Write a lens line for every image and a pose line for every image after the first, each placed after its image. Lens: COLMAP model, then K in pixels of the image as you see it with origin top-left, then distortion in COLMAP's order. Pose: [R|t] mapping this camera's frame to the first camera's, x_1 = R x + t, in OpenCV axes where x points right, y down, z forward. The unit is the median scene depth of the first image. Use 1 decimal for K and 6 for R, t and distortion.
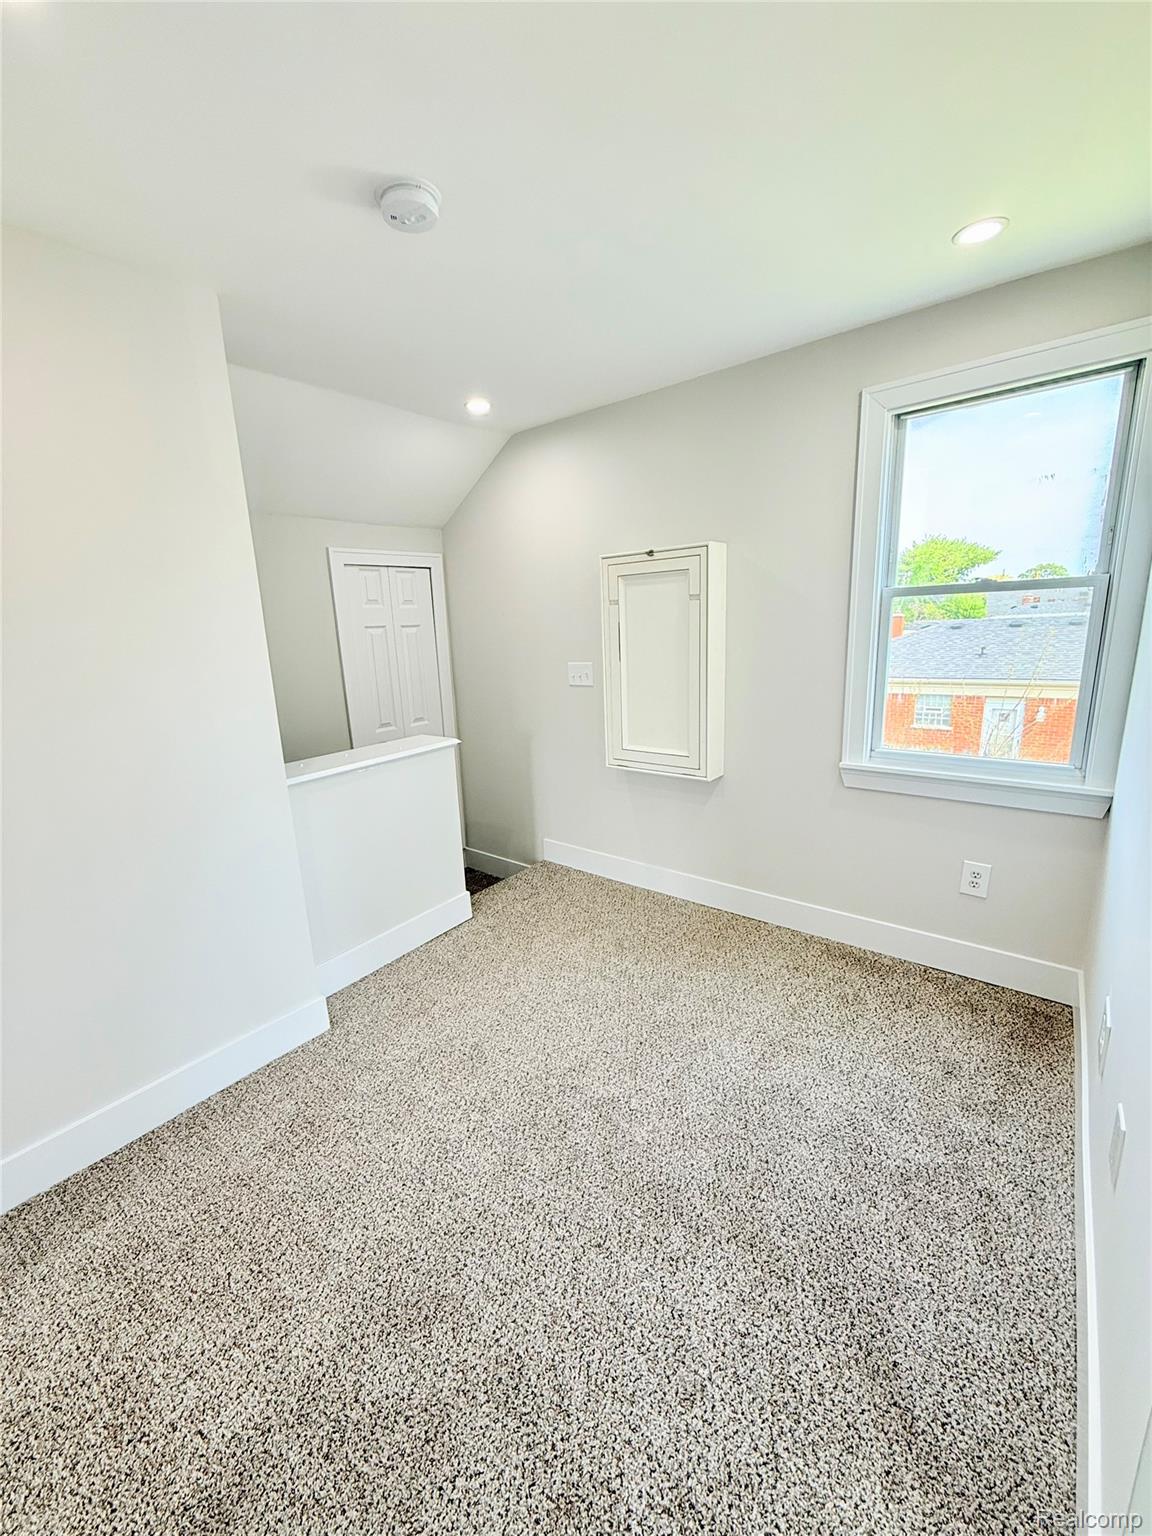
lens RADIAL K [[610.4, 0, 576.0], [0, 610.4, 768.0], [0, 0, 1]] dist [-0.002064, 0.000238]
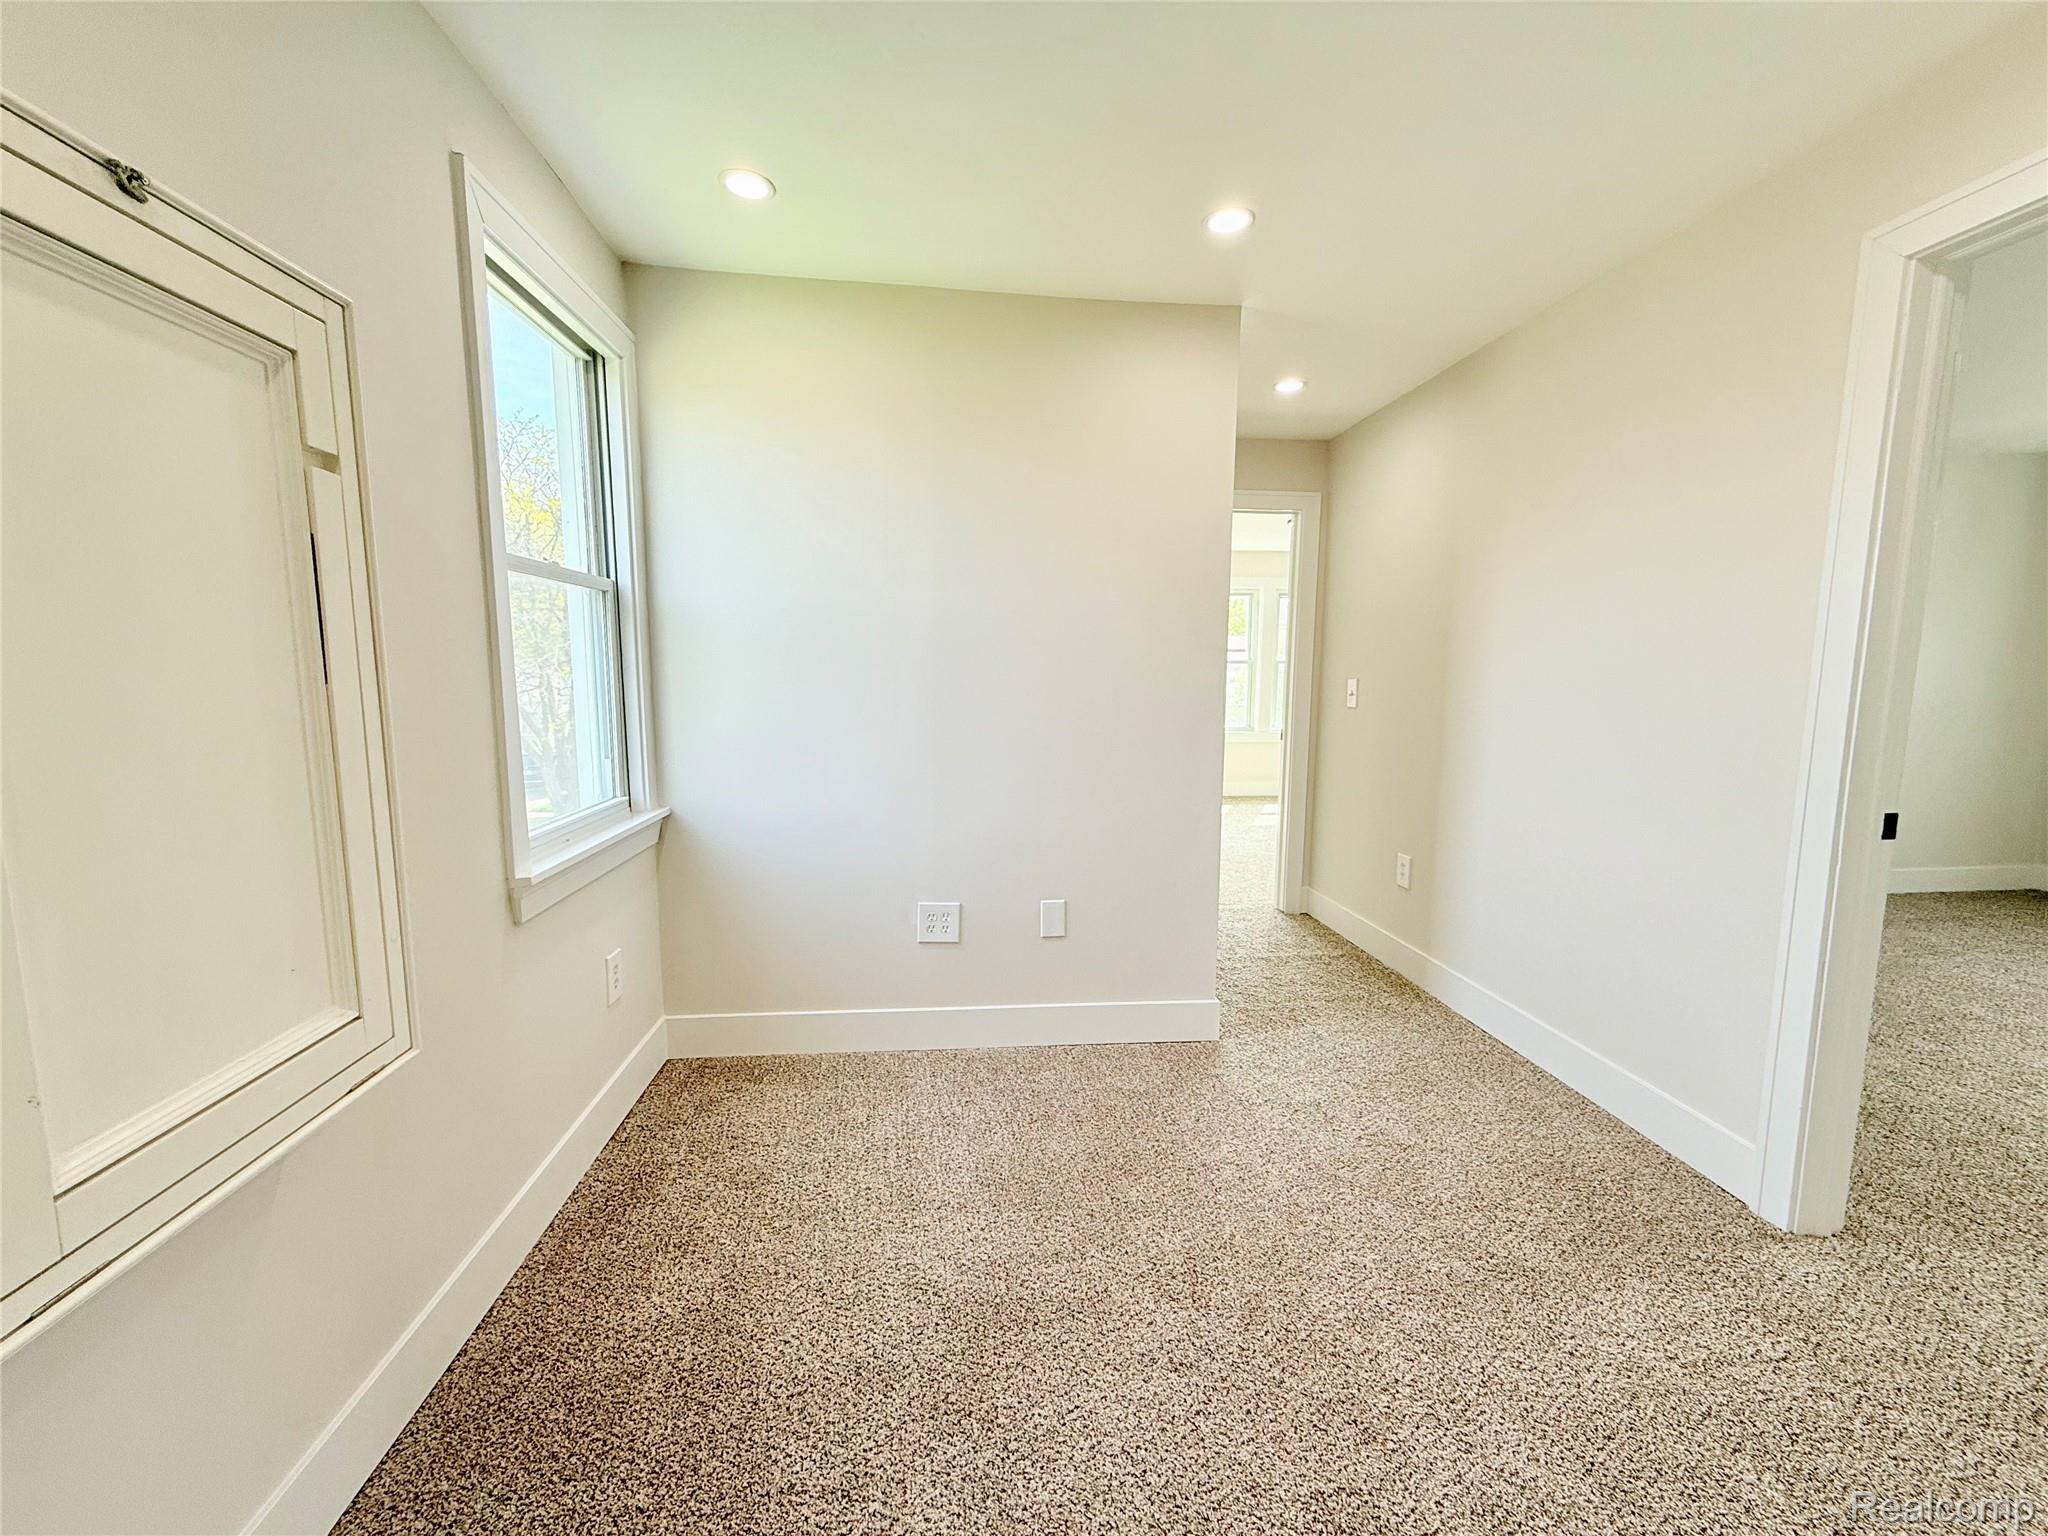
lens RADIAL K [[813.9, 0, 1019.7], [0, 813.9, 767.3], [0, 0, 1]] dist [-0.002064, 0.000238]
pose [[-0.691033, -0.046293, 0.721339, -0.317106], [0.190171, 0.951146, 0.243222, -0.173535], [-0.697358, 0.305252, -0.648470, 1.066601]]
